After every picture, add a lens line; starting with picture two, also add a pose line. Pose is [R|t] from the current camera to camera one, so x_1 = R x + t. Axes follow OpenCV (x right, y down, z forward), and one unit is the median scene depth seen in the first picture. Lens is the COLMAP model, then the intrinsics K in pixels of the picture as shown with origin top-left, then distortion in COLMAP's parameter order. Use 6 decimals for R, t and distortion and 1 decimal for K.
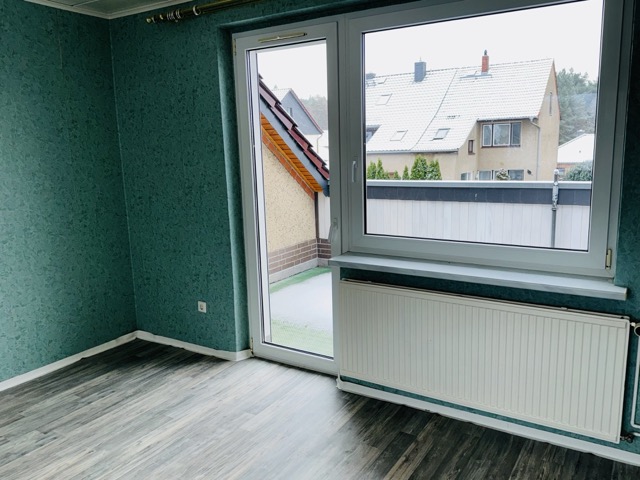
lens RADIAL K [[514.8, 0, 318.8], [0, 514.8, 236.4], [0, 0, 1]] dist [0.048374, -0.068644]
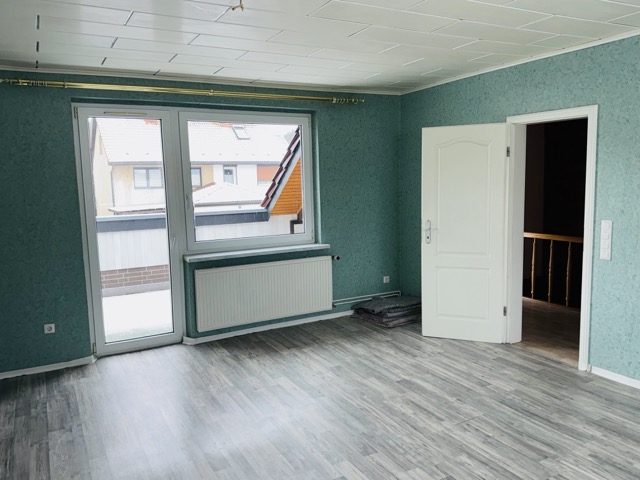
lens RADIAL K [[514.8, 0, 317.8], [0, 514.8, 239.1], [0, 0, 1]] dist [0.048374, -0.068644]
pose [[0.488753, -0.089633, 0.867805, -1.003999], [0.163387, 0.986513, 0.009873, 0.030337], [-0.856986, 0.136962, 0.496806, -0.114566]]
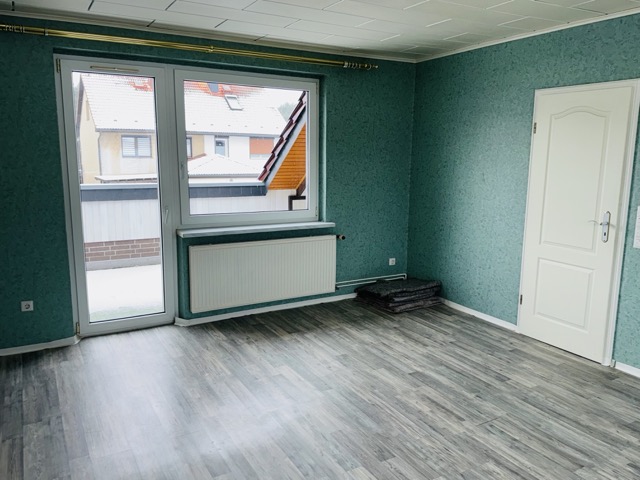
lens RADIAL K [[514.8, 0, 323.9], [0, 514.8, 241.9], [0, 0, 1]] dist [0.048374, -0.068644]
pose [[0.463813, -0.119436, 0.877845, -0.930655], [0.131730, 0.989154, 0.064980, 0.022883], [-0.876085, 0.085500, 0.474515, -0.025325]]
